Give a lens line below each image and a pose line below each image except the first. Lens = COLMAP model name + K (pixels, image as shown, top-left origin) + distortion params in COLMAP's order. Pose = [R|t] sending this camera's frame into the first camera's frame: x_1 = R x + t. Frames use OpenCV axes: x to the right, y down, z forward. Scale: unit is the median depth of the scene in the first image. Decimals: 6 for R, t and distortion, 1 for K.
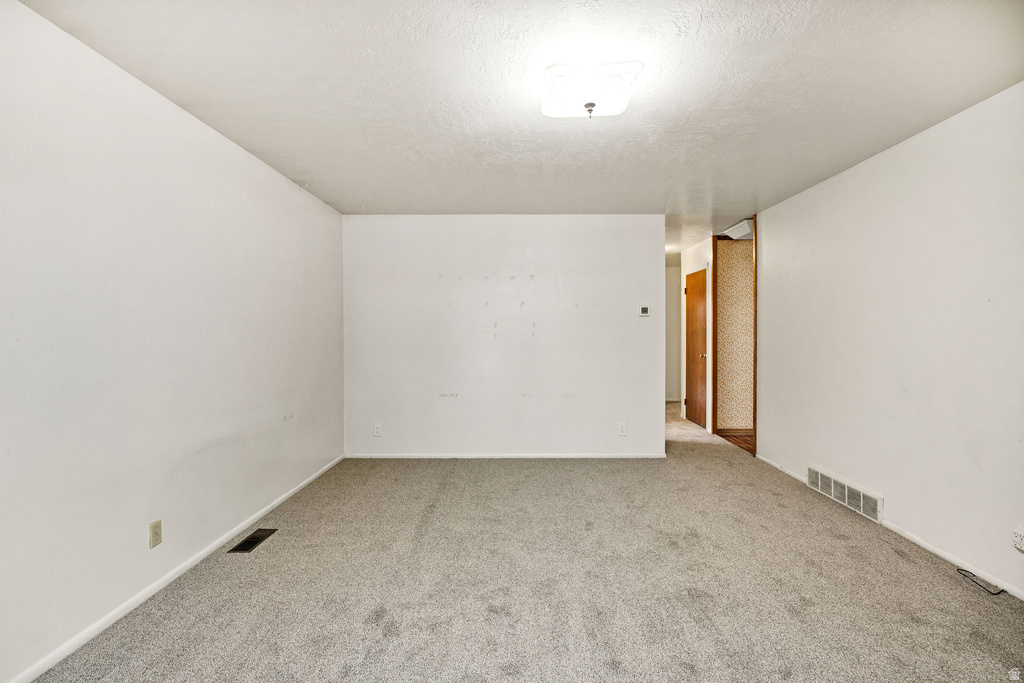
lens RADIAL K [[458.8, 0, 510.1], [0, 458.8, 338.6], [0, 0, 1]] dist [-0.015634, 0.001134]
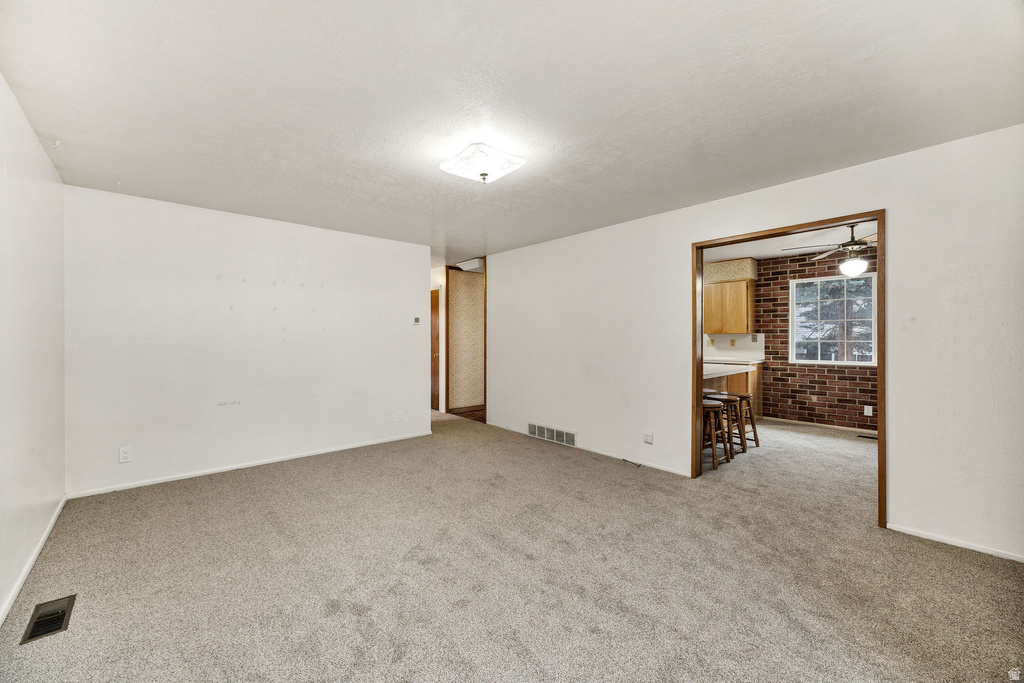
lens RADIAL K [[397.0, 0, 496.4], [0, 397.0, 340.3], [0, 0, 1]] dist [-0.006478, 0.000549]
pose [[0.758514, -0.002430, 0.651652, -0.332944], [0.006564, 0.999971, -0.003911, 0.000472], [-0.651624, 0.007243, 0.758508, 0.032569]]
